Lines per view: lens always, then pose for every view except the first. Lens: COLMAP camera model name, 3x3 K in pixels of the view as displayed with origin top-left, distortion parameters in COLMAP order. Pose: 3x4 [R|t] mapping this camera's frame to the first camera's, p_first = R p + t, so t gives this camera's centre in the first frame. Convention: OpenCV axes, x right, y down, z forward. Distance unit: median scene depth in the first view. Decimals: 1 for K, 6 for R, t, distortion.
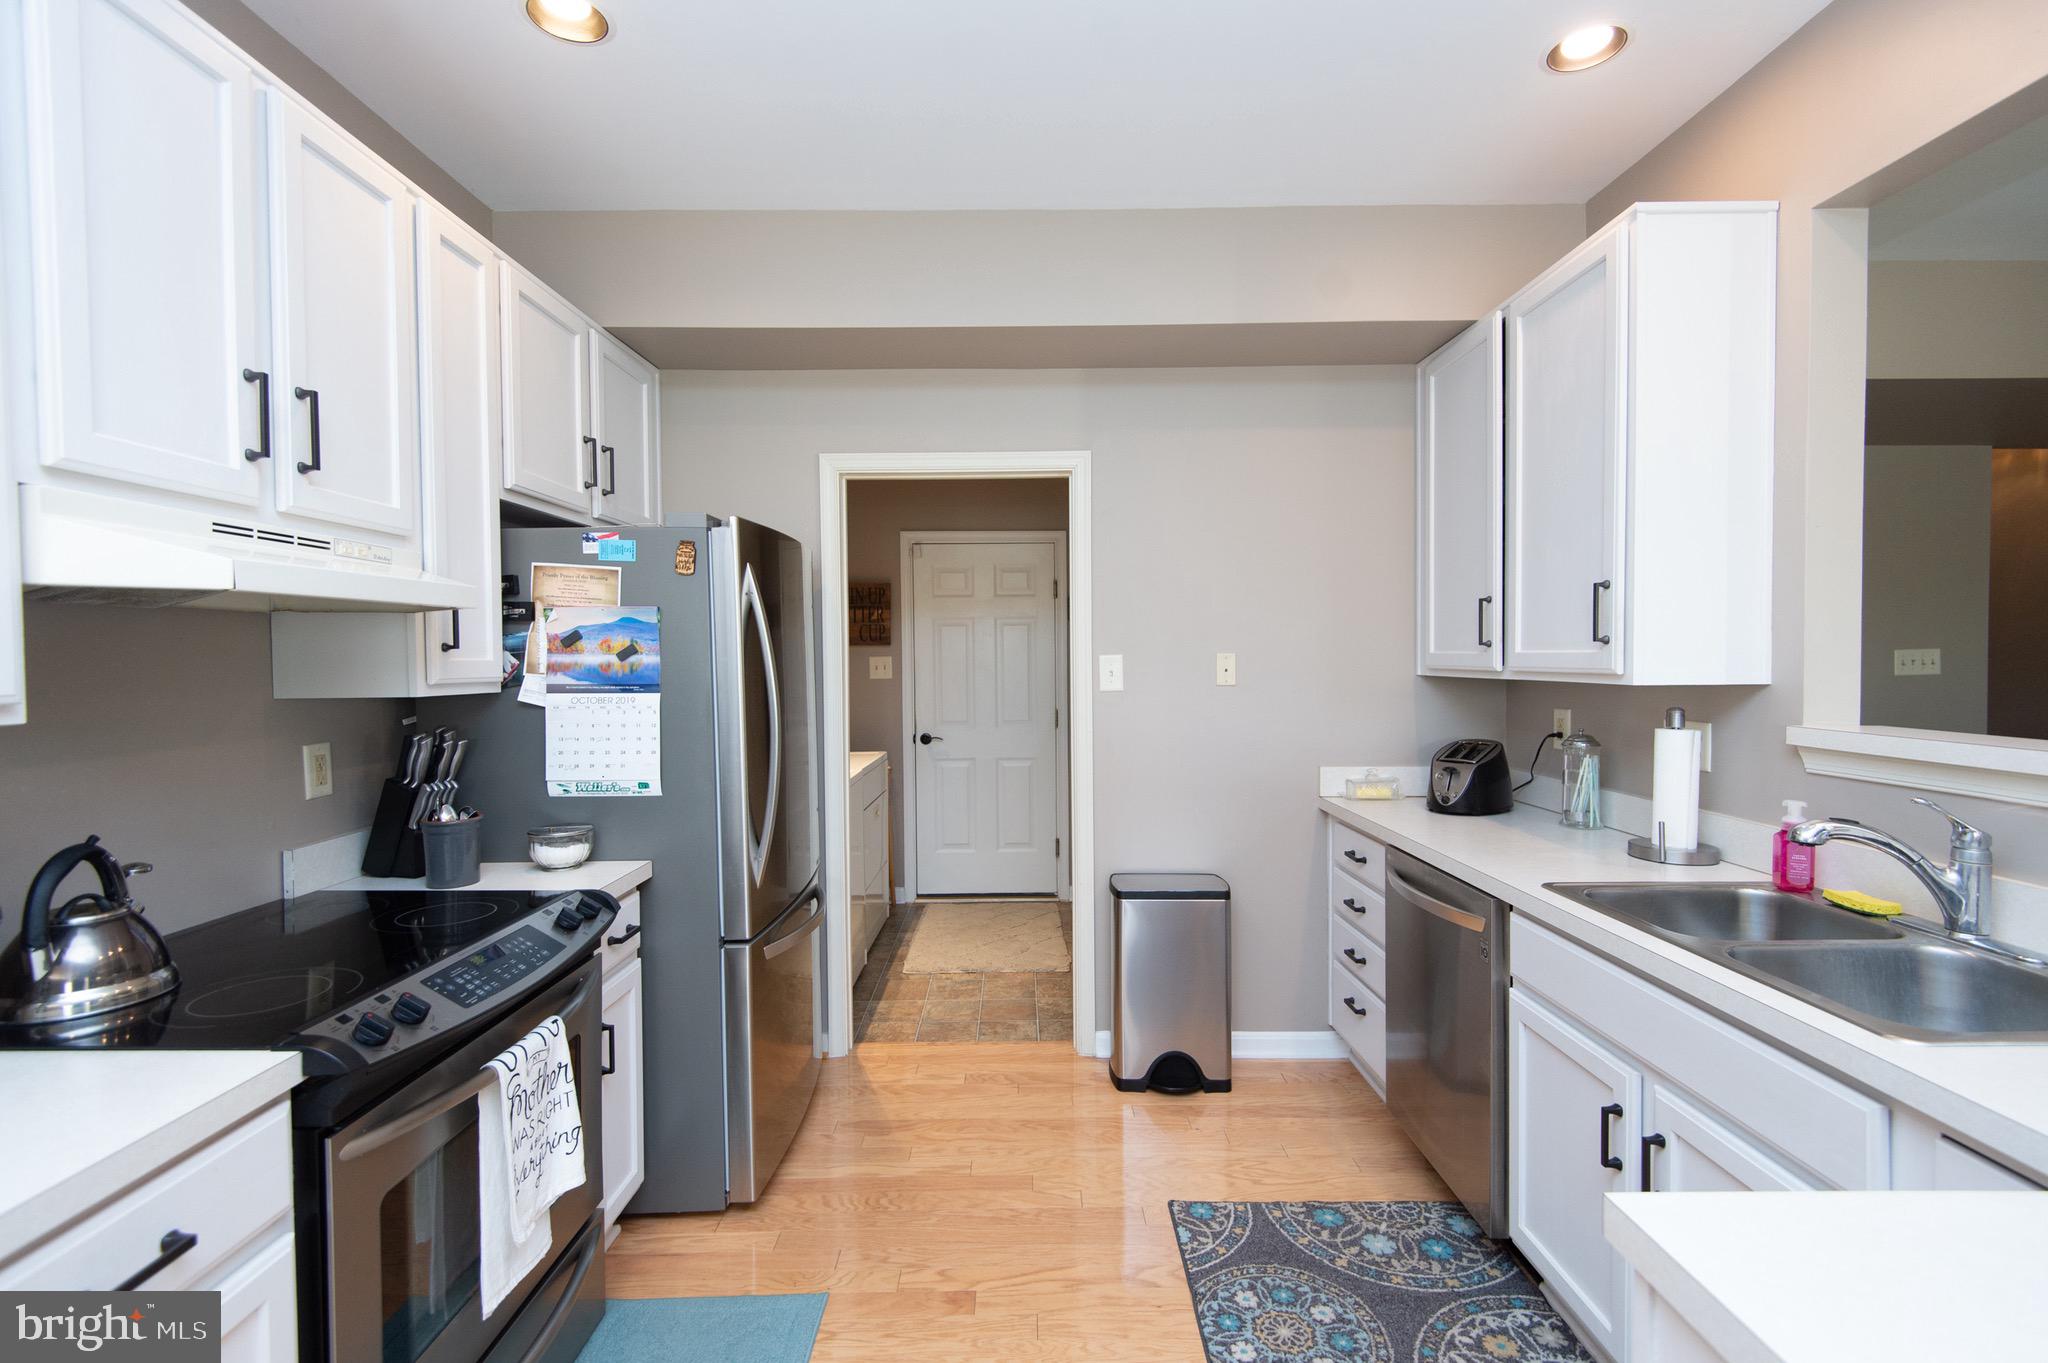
lens RADIAL K [[921.8, 0, 1024.0], [0, 921.8, 681.5], [0, 0, 1]] dist [0.037251, -0.023262]
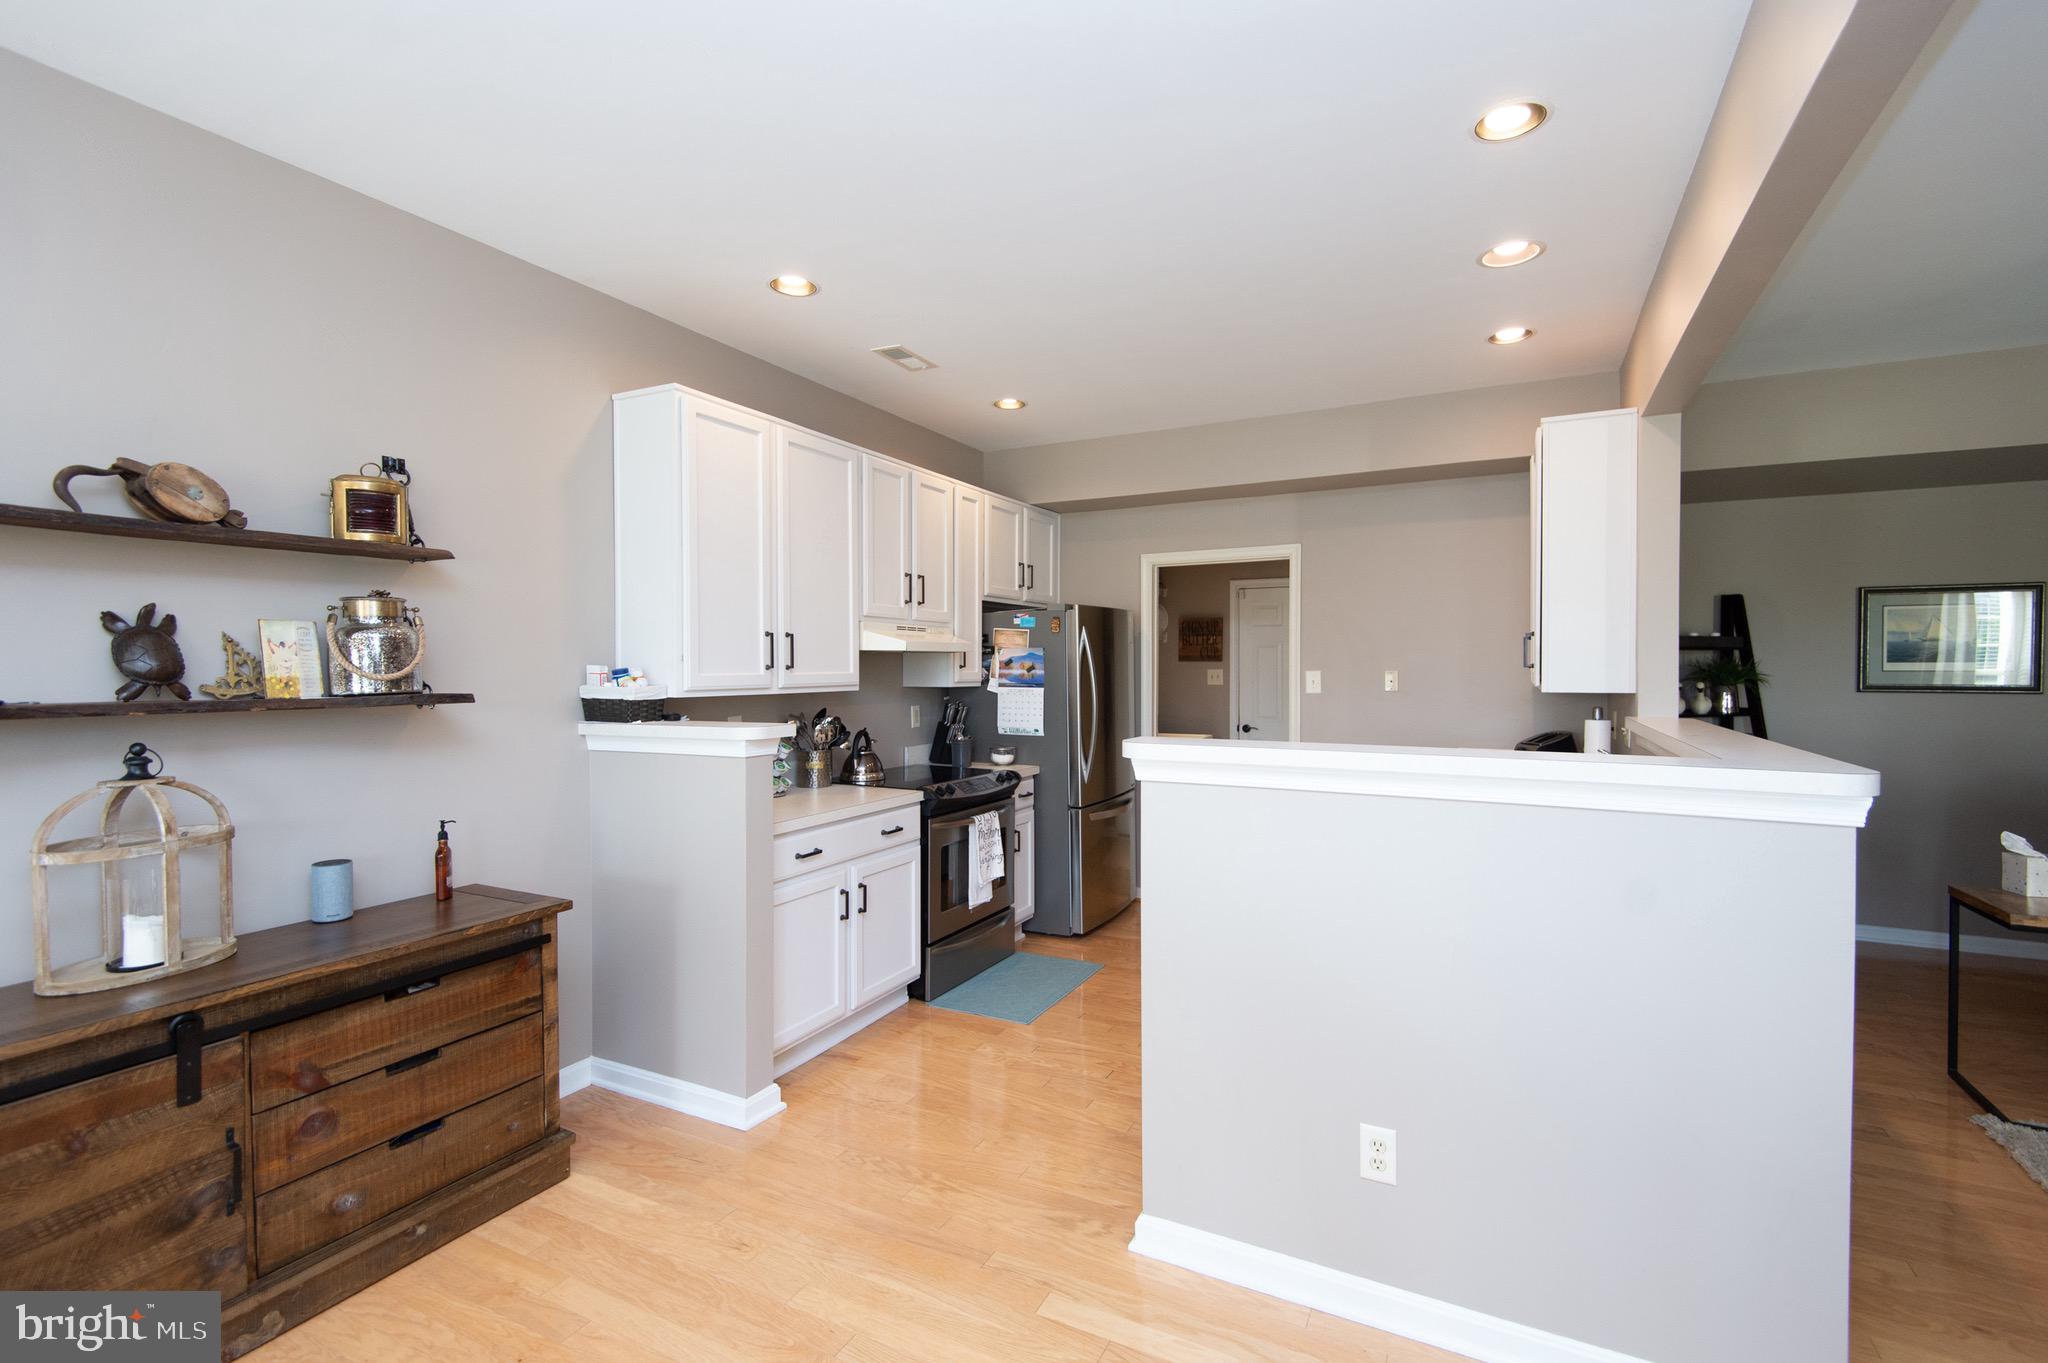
lens RADIAL K [[921.8, 0, 1024.0], [0, 921.8, 681.5], [0, 0, 1]] dist [0.037251, -0.023262]
pose [[0.887290, 0.014054, -0.460998, 0.561309], [-0.018183, 0.999824, -0.004515, 0.008484], [0.460854, 0.012388, 0.887390, -0.935391]]
